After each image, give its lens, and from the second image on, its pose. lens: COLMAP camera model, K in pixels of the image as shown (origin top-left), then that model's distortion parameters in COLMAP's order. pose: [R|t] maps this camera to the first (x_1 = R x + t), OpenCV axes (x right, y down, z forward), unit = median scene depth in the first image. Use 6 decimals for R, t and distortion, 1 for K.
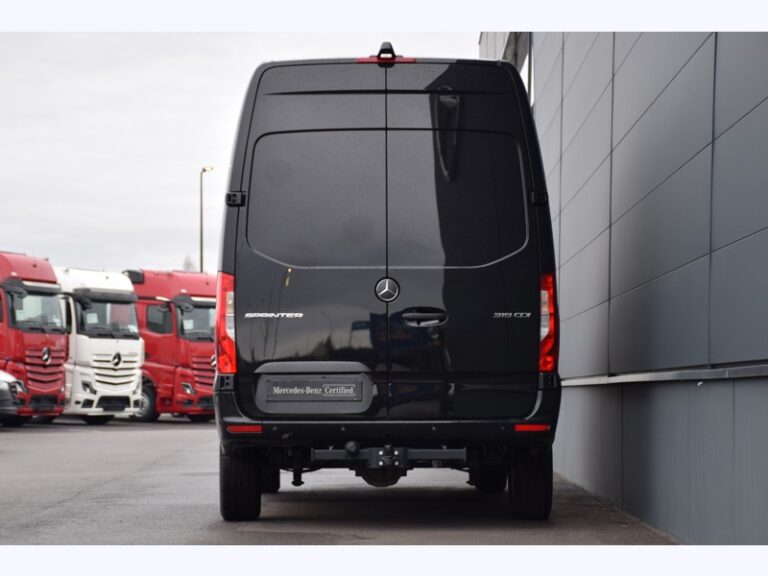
lens RADIAL K [[2090.4, 0, 384.9], [0, 2090.4, 287.1], [0, 0, 1]] dist [-0.103977, 0.000000]
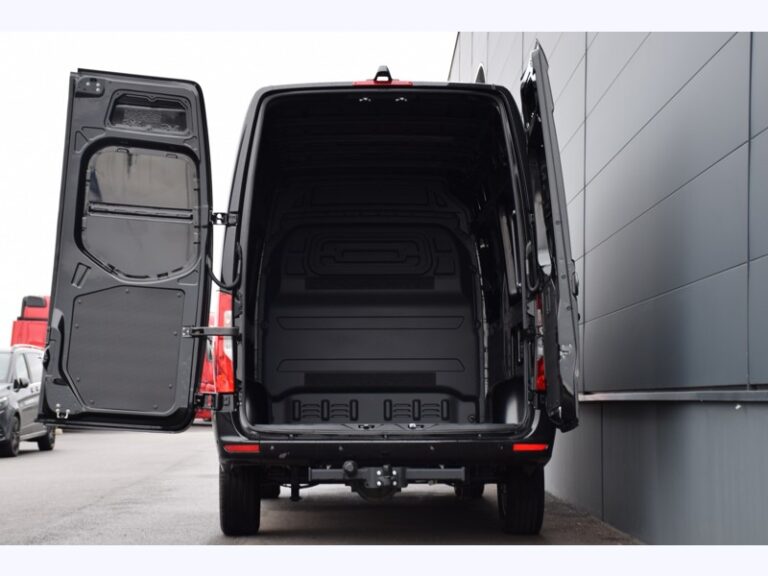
lens RADIAL K [[1419.7, 0, 378.8], [0, 1419.7, 288.5], [0, 0, 1]] dist [0.078967, 0.000000]
pose [[0.999888, 0.000272, 0.014972, -0.011844], [0.000150, 0.999603, -0.028177, 0.010598], [-0.014973, 0.028176, 0.999491, 0.315445]]
